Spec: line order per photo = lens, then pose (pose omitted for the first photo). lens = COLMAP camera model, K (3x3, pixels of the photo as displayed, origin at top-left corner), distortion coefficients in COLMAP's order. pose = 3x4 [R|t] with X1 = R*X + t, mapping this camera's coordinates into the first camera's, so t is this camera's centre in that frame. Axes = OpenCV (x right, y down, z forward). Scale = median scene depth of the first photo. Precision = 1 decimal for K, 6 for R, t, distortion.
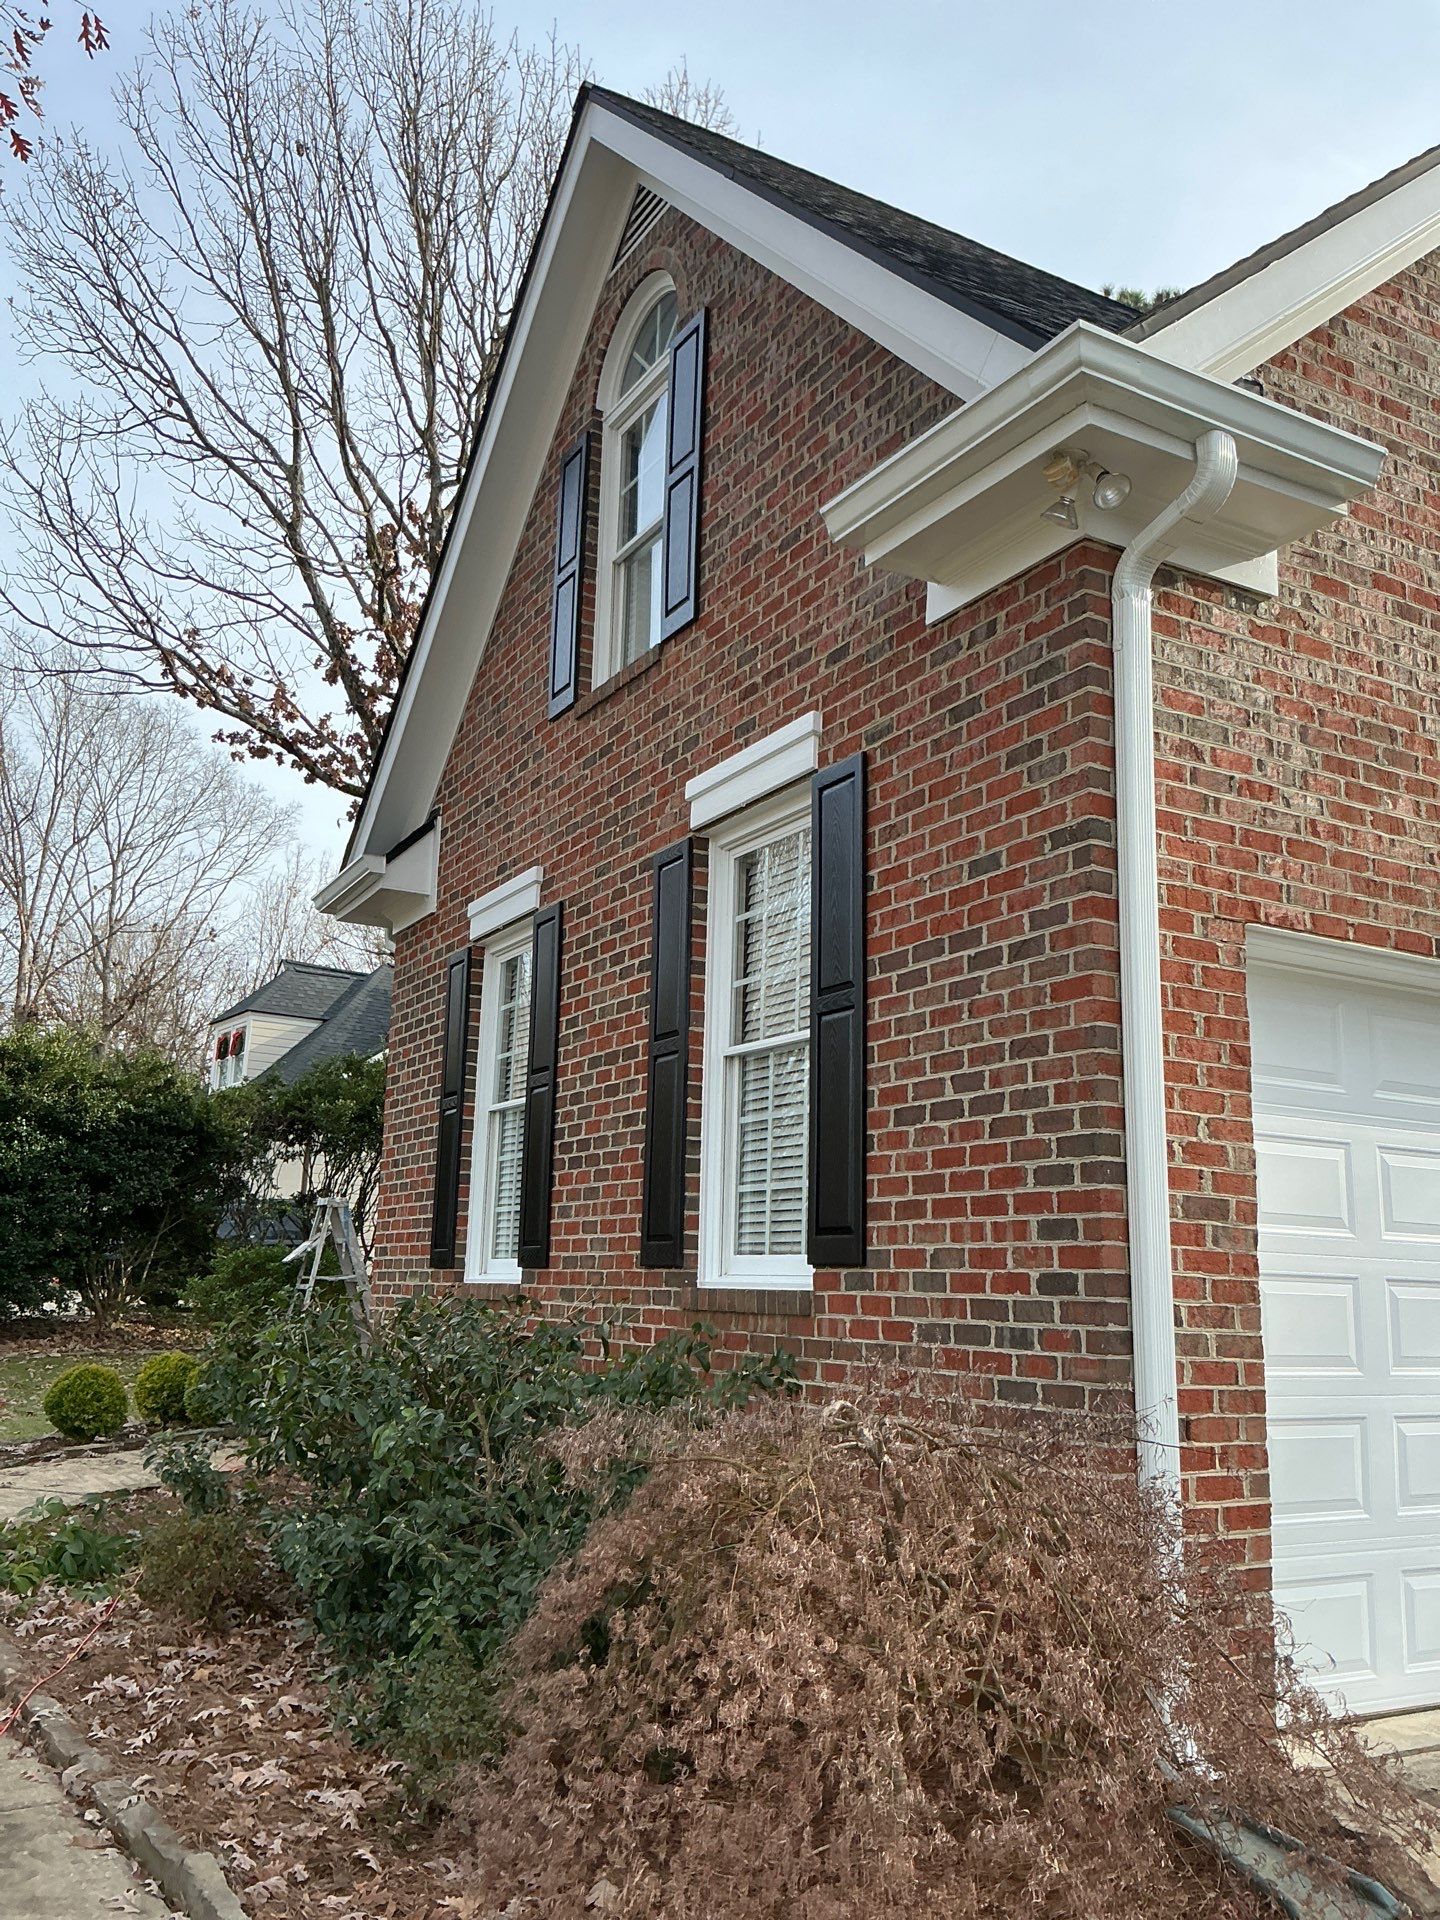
lens RADIAL K [[1574.1, 0, 731.7], [0, 1574.1, 957.3], [0, 0, 1]] dist [0.117853, -0.272425]
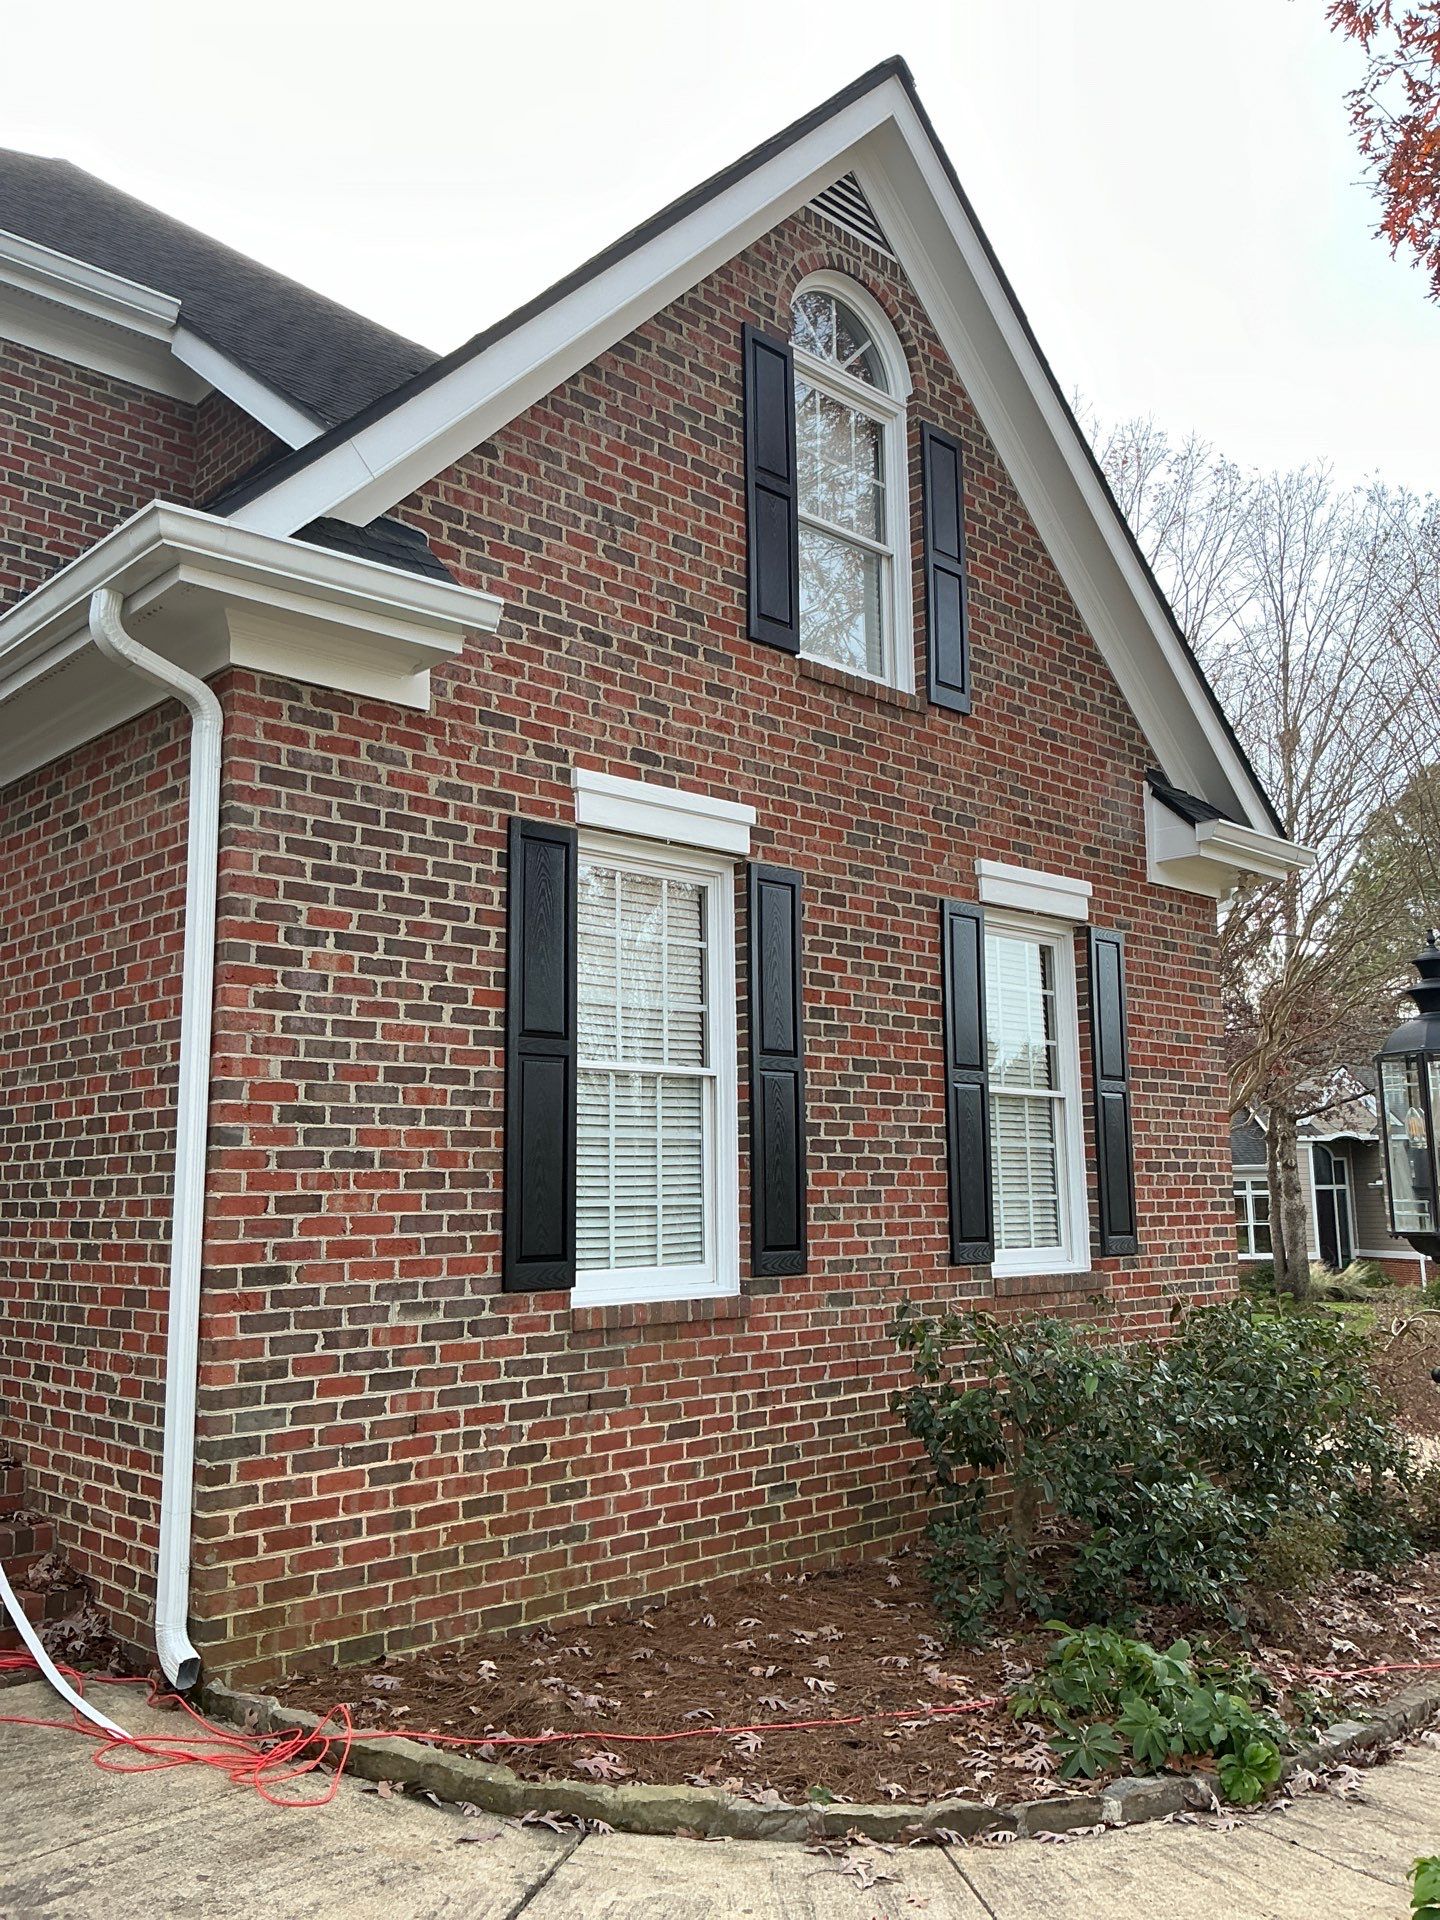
lens RADIAL K [[1576.3, 0, 711.5], [0, 1576.3, 958.4], [0, 0, 1]] dist [0.120685, -0.255366]
pose [[-0.238959, 0.122156, 0.963315, -1.465559], [-0.195961, 0.965578, -0.171053, 0.270040], [-0.951051, -0.229647, -0.206795, 1.852253]]
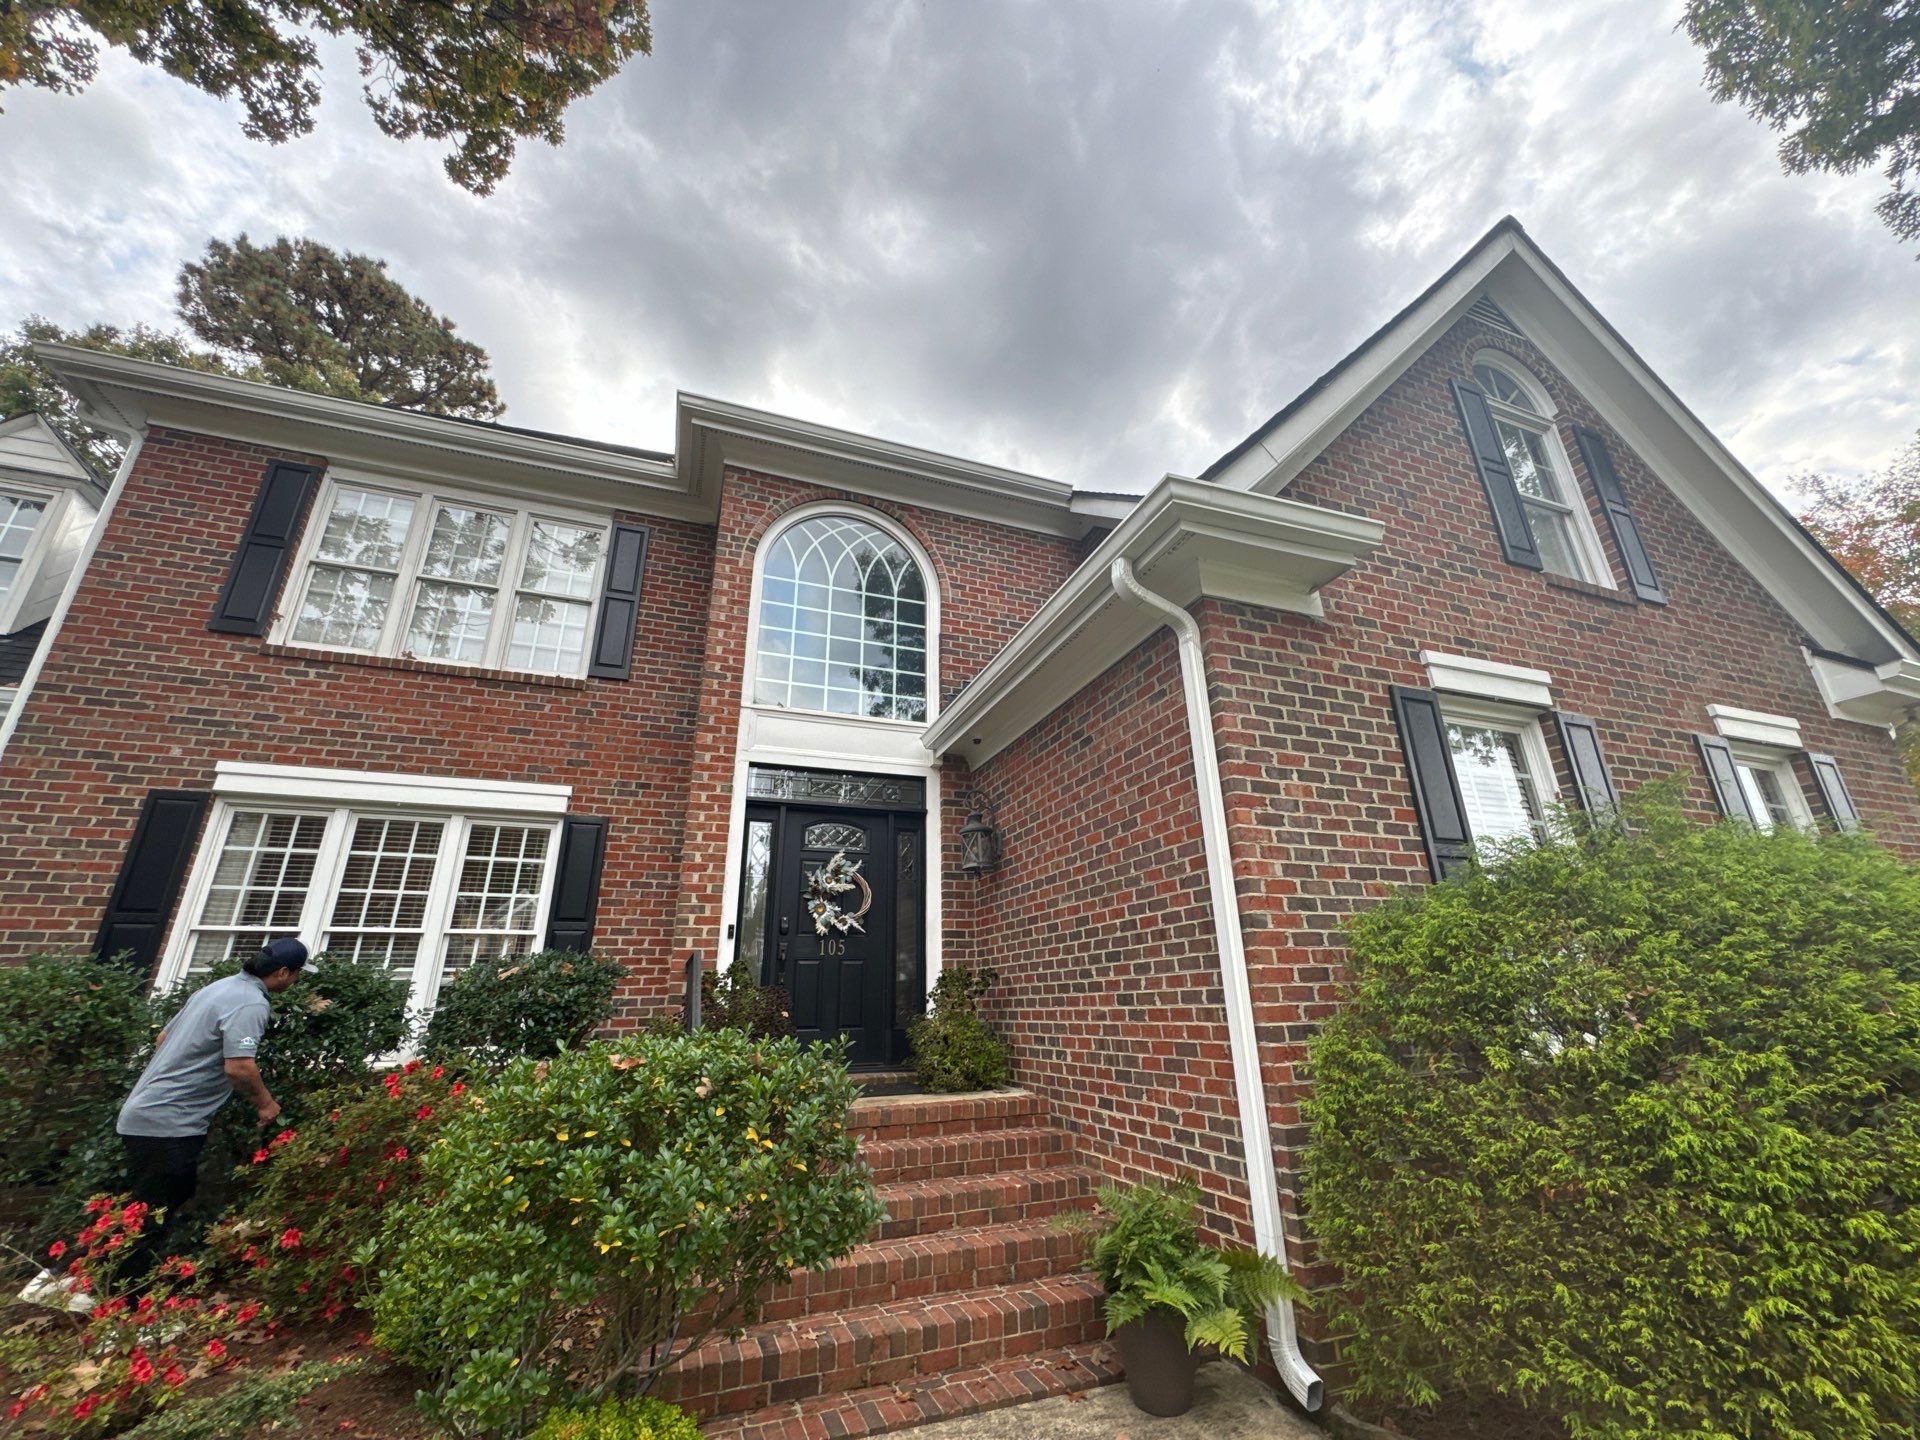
lens RADIAL K [[764.0, 0, 960.1], [0, 764.0, 719.3], [0, 0, 1]] dist [-0.004531, 0.000775]
pose [[0.156734, 0.321010, 0.934017, -1.097629], [-0.181350, 0.938980, -0.292284, 0.340286], [-0.970848, -0.123573, 0.205385, 2.041655]]
